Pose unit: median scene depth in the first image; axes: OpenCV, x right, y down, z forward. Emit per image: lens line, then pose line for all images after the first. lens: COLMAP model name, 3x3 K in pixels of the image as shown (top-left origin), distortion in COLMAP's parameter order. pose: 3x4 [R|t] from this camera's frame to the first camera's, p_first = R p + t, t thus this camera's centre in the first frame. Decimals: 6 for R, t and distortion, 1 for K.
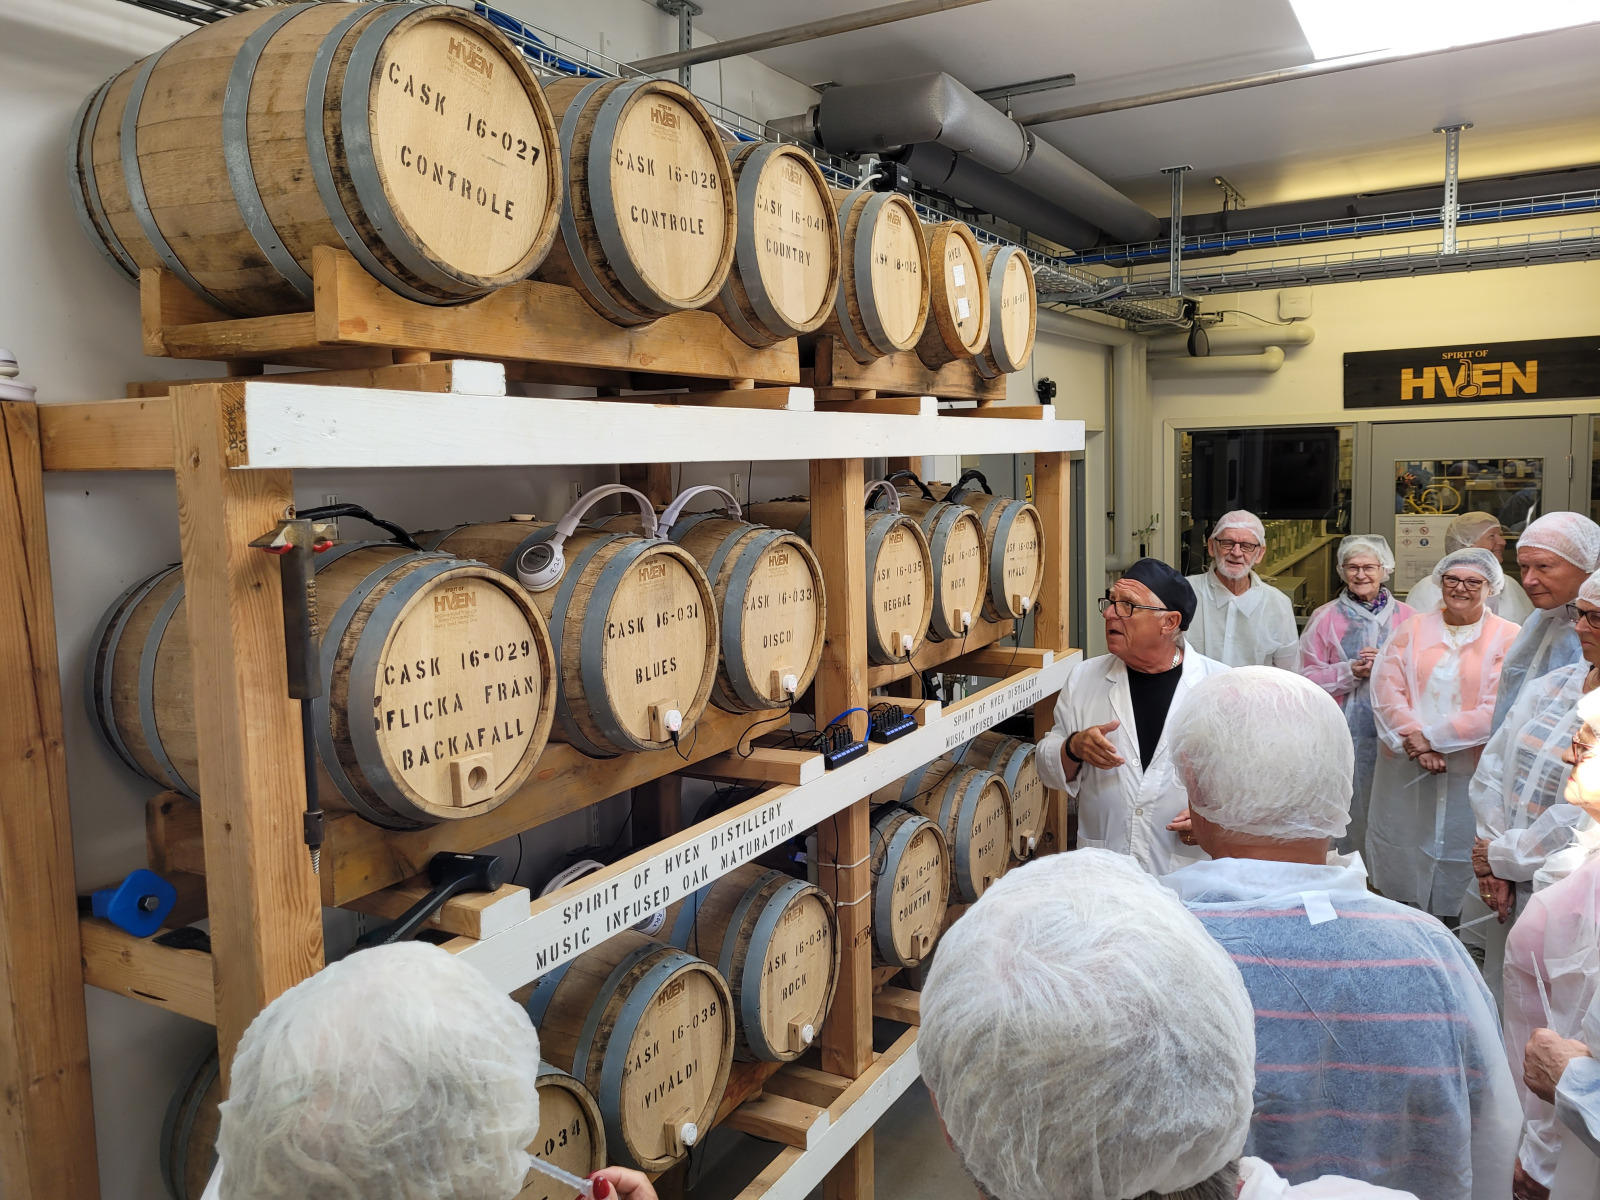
lens RADIAL K [[1206.7, 0, 801.4], [0, 1206.7, 596.3], [0, 0, 1]] dist [0.030421, -0.005701]
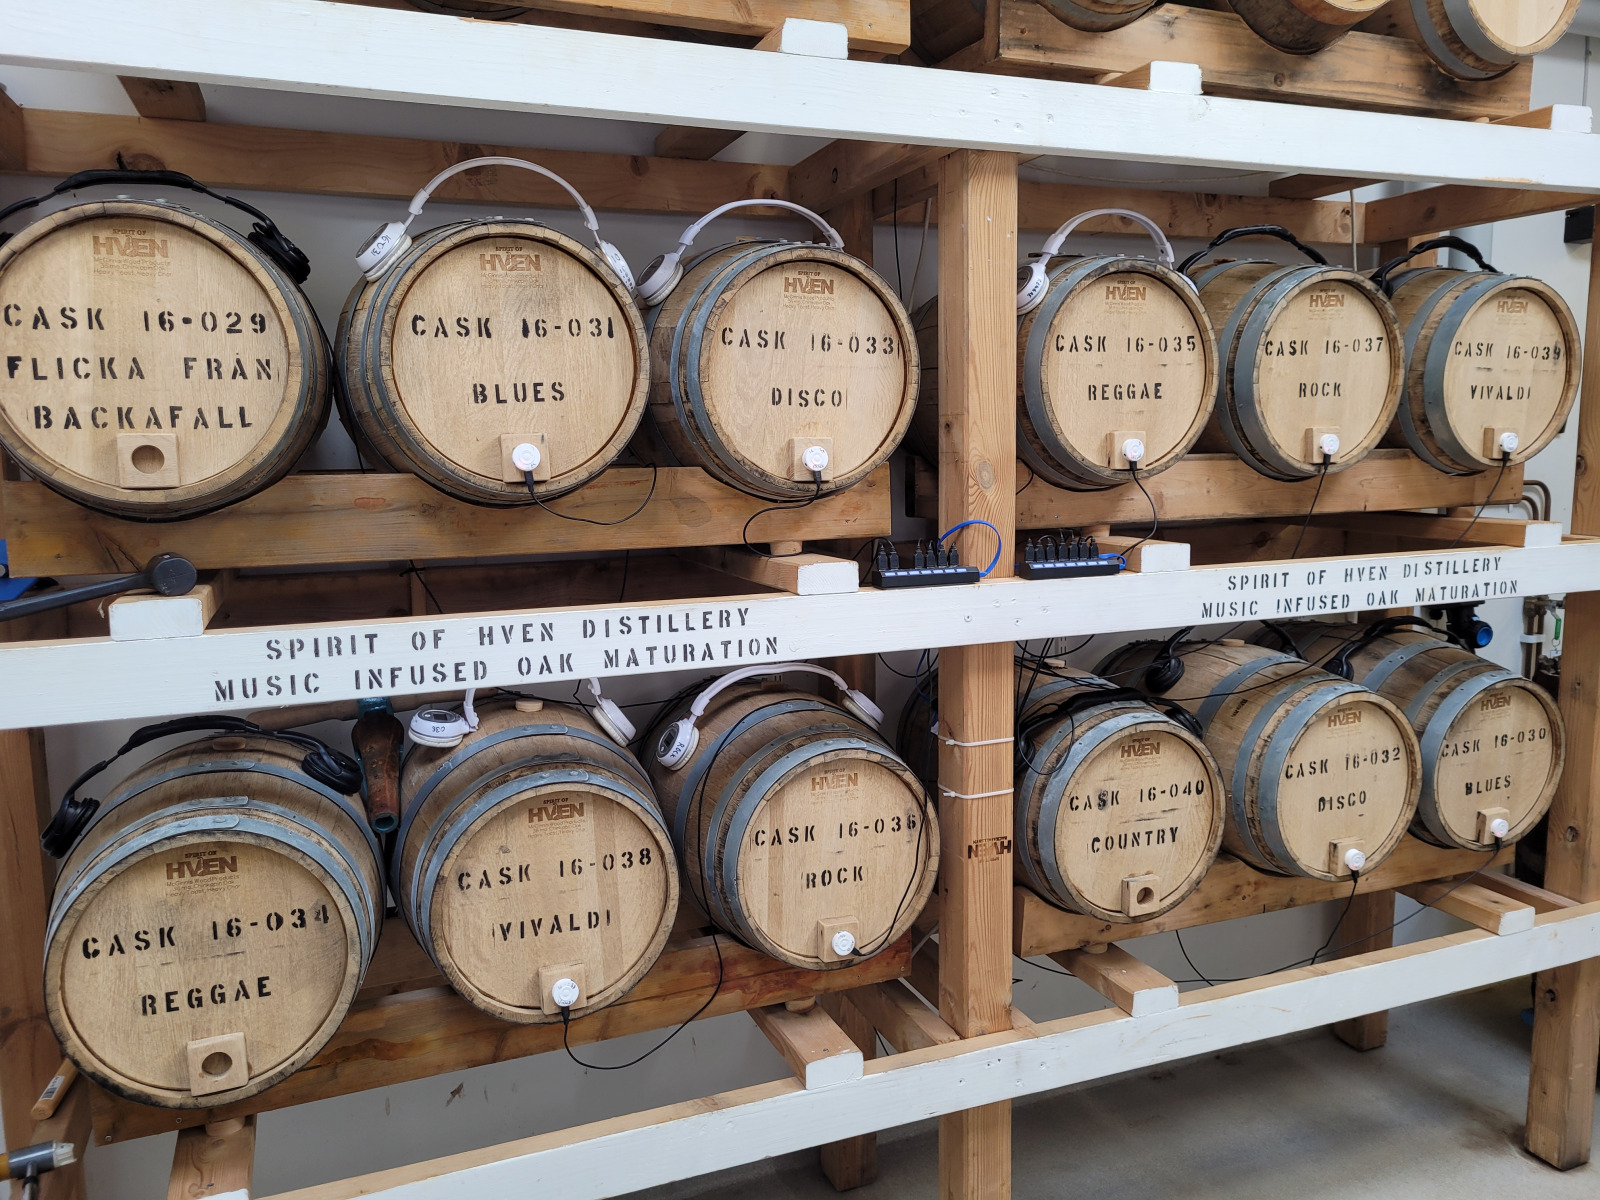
lens RADIAL K [[1206.7, 0, 804.0], [0, 1206.7, 600.4], [0, 0, 1]] dist [0.030421, -0.005701]
pose [[0.789055, 0.101699, -0.605846, 0.500762], [-0.076243, 0.994789, 0.067690, 0.124803], [0.609573, -0.007220, 0.792697, 0.480233]]
